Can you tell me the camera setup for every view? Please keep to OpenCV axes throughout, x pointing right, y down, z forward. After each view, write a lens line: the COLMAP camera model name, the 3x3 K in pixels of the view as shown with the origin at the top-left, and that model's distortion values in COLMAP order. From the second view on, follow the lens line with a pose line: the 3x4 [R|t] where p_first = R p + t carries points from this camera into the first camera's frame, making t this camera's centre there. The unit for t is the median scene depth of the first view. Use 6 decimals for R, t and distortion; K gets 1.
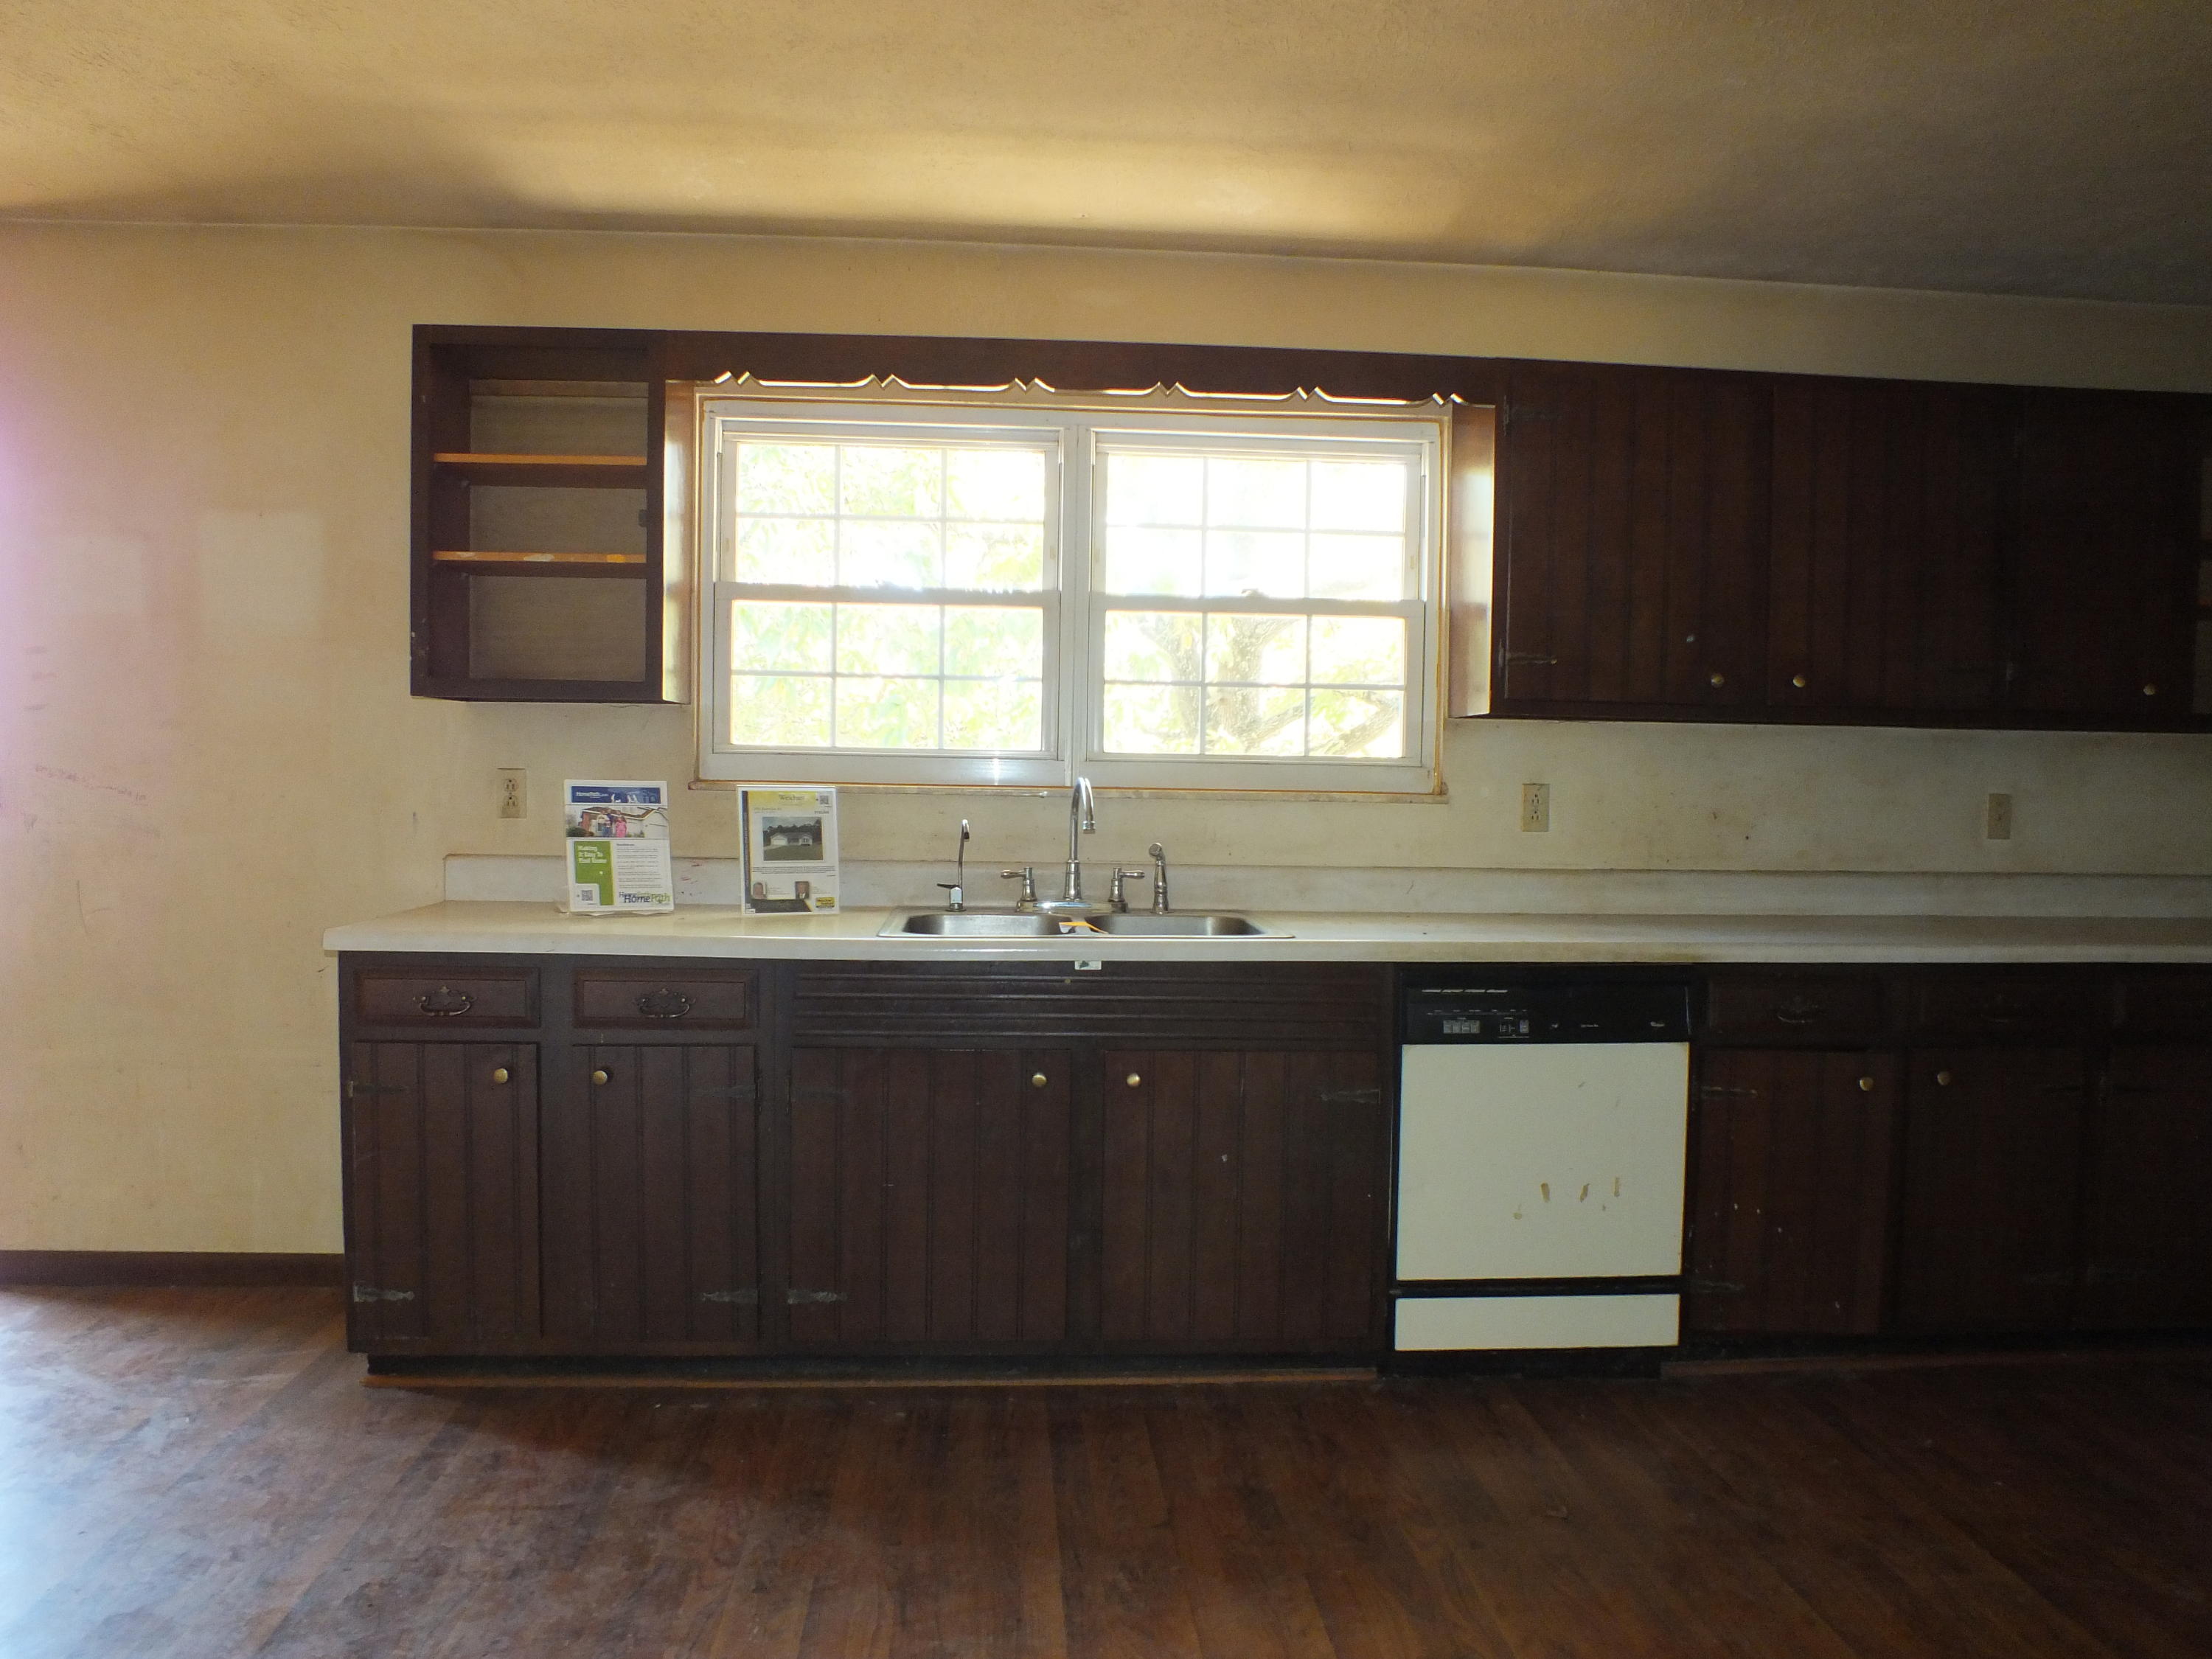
lens RADIAL K [[1422.6, 0, 1107.8], [0, 1422.6, 841.6], [0, 0, 1]] dist [-0.058664, 0.002149]
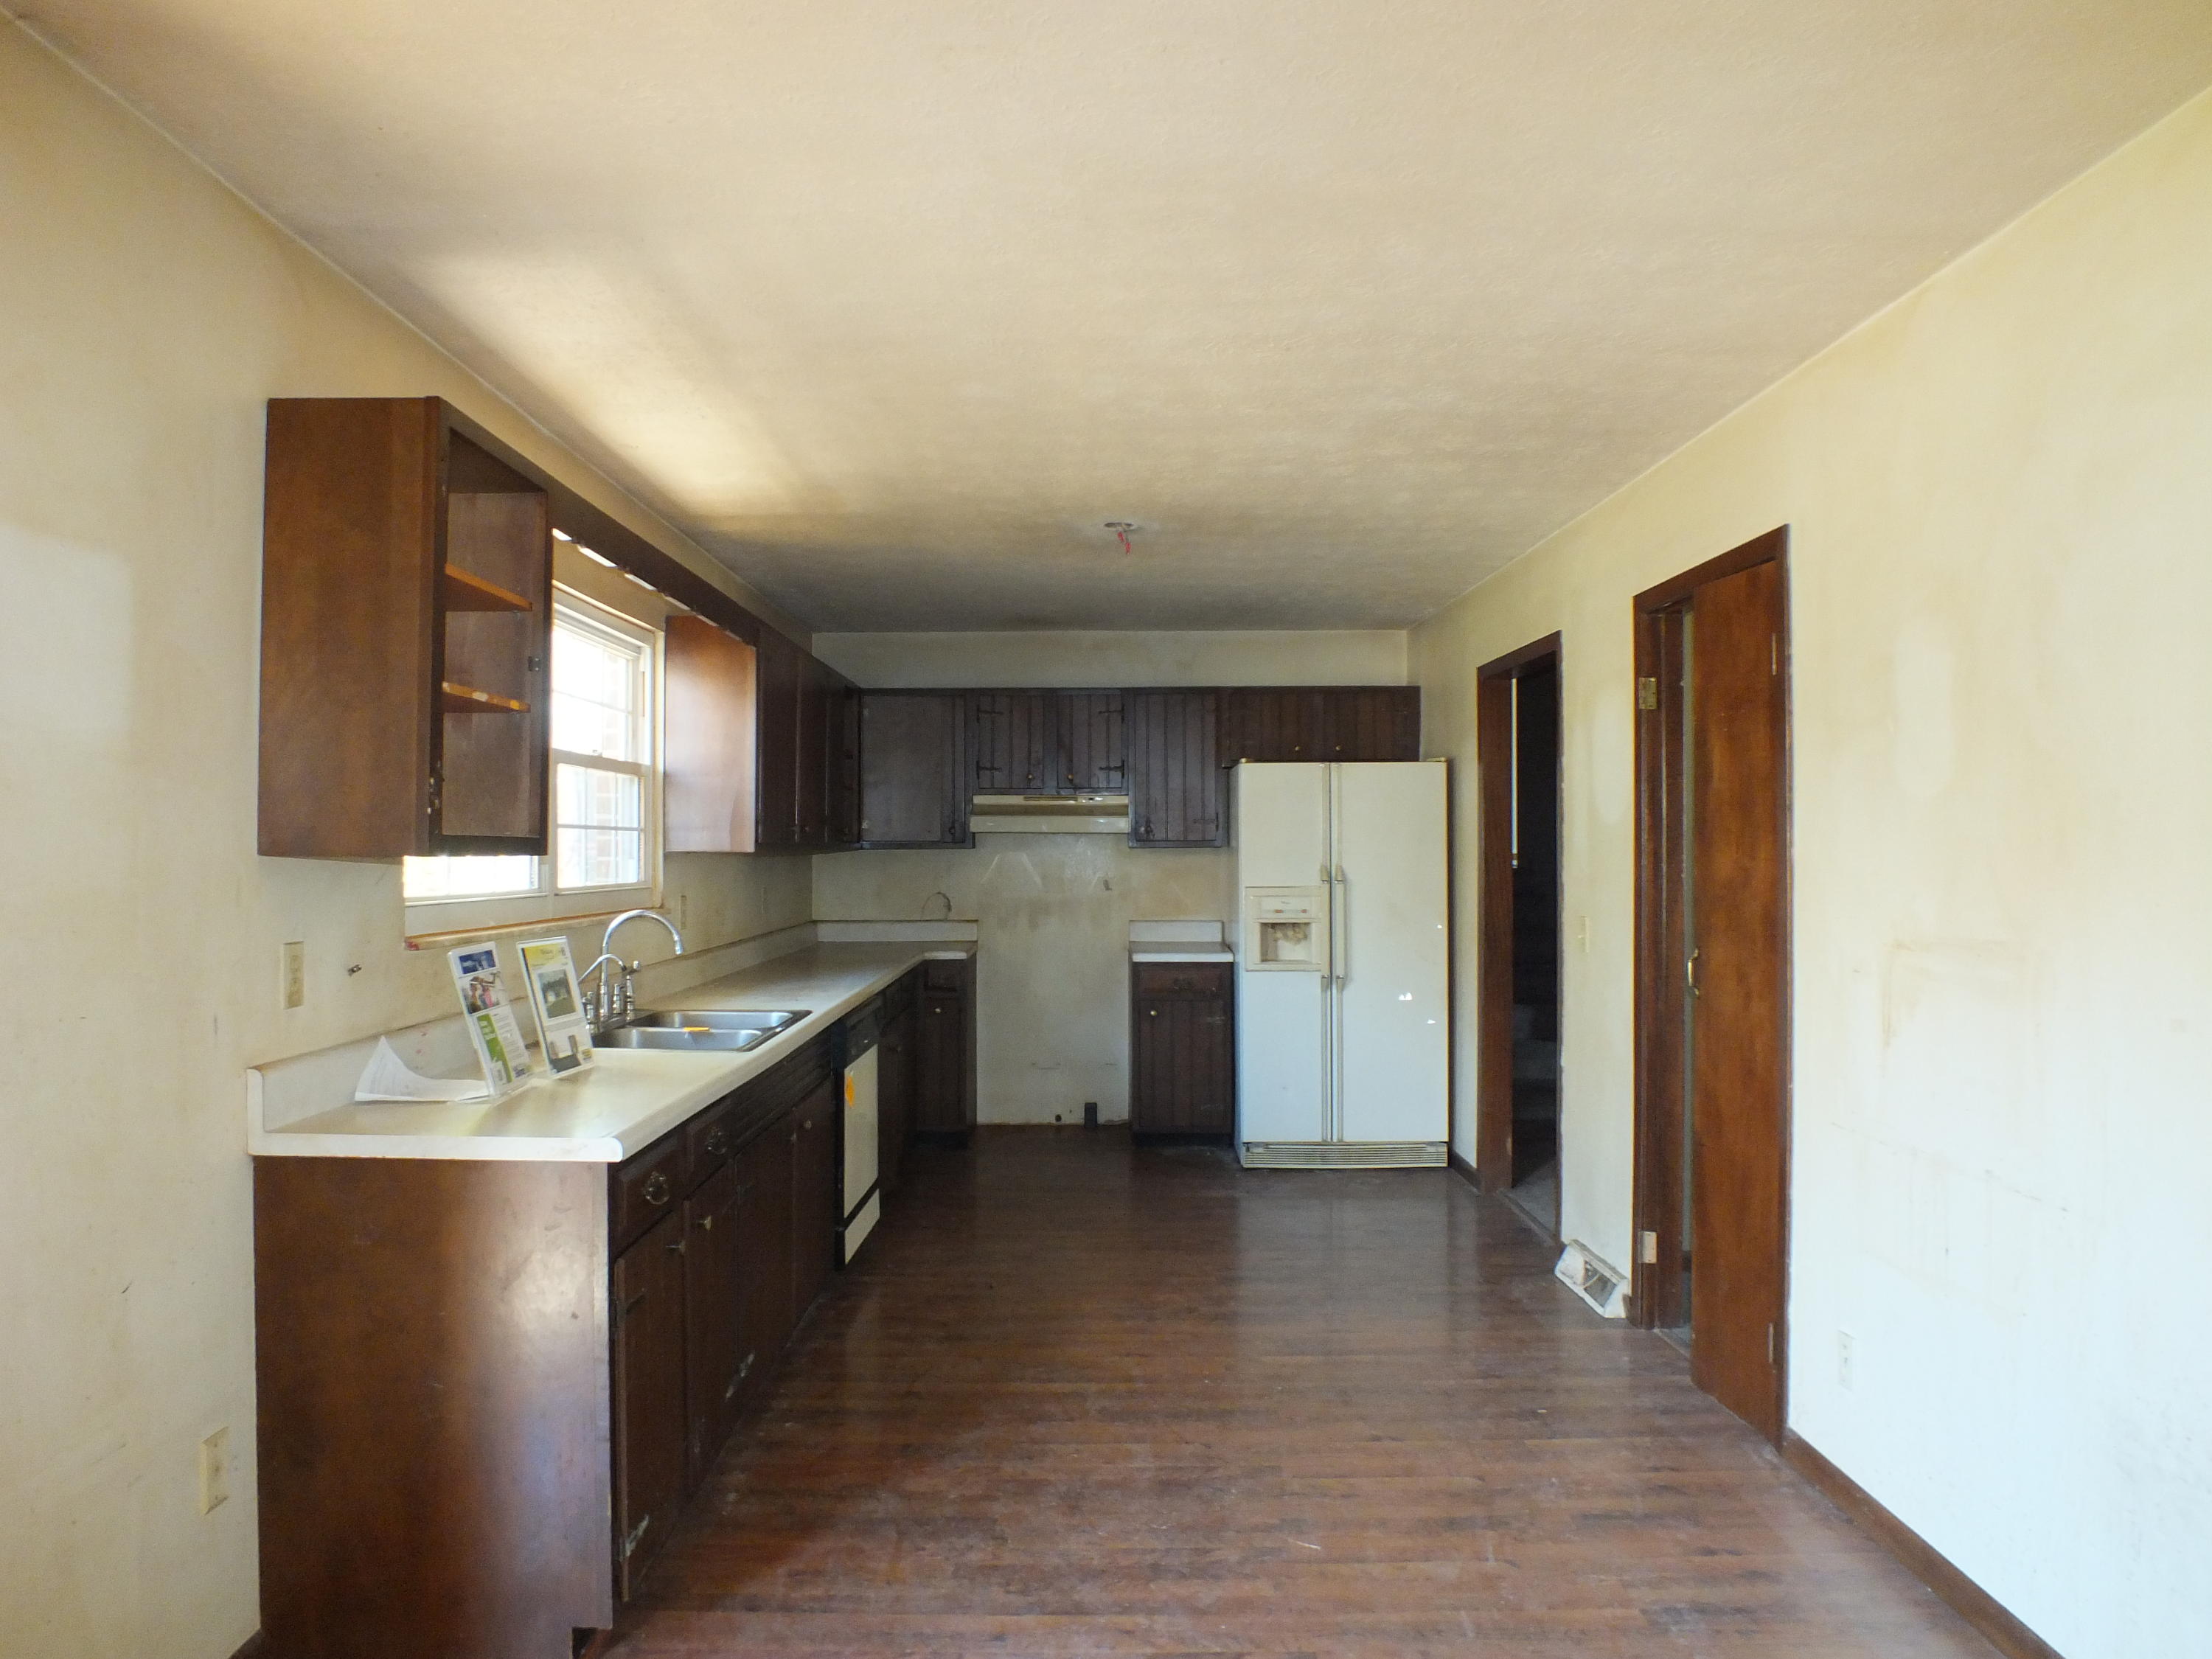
lens RADIAL K [[1422.6, 0, 1107.8], [0, 1422.6, 841.6], [0, 0, 1]] dist [-0.058664, 0.002149]
pose [[0.052018, -0.008764, 0.998608, -1.449013], [0.036421, 0.999313, 0.006873, -0.119818], [-0.997982, 0.036013, 0.052302, 0.657740]]
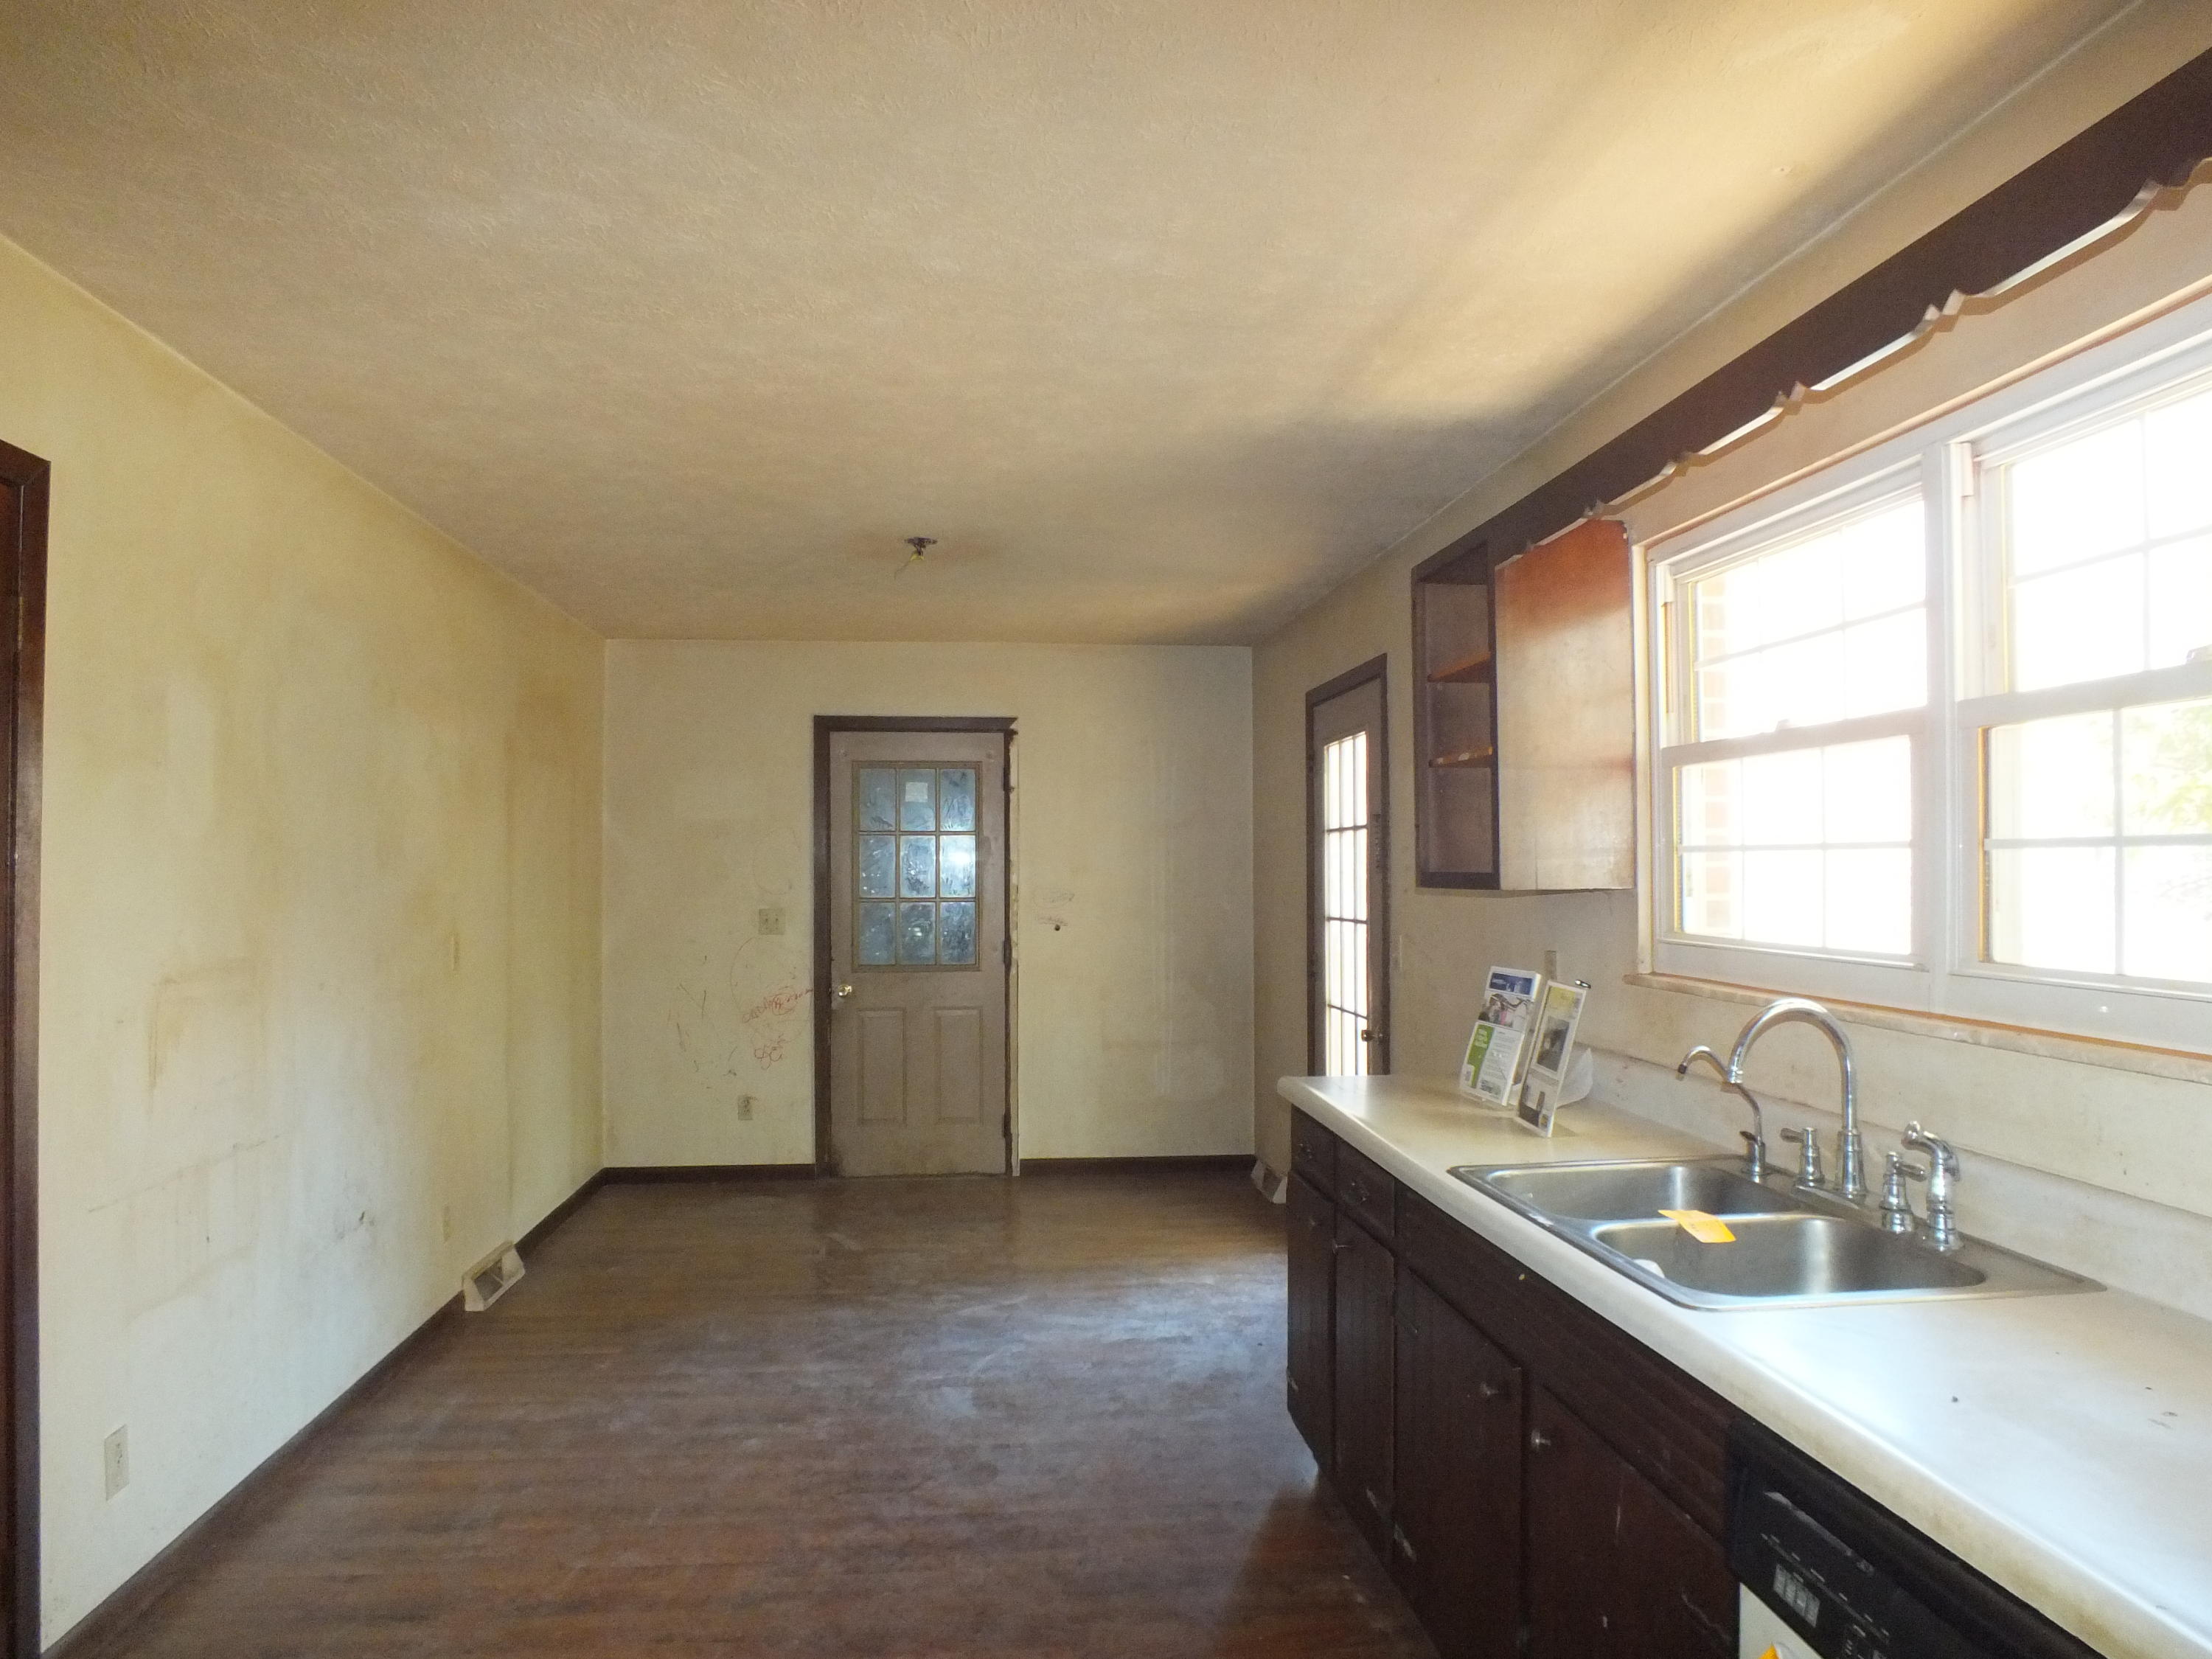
lens RADIAL K [[1418.6, 0, 1036.2], [0, 1418.6, 838.9], [0, 0, 1]] dist [-0.003970, 0.000162]
pose [[0.001880, -0.035657, -0.999362, 0.788034], [-0.033060, 0.998816, -0.035699, -0.105151], [0.999452, 0.033106, 0.000699, 0.786446]]
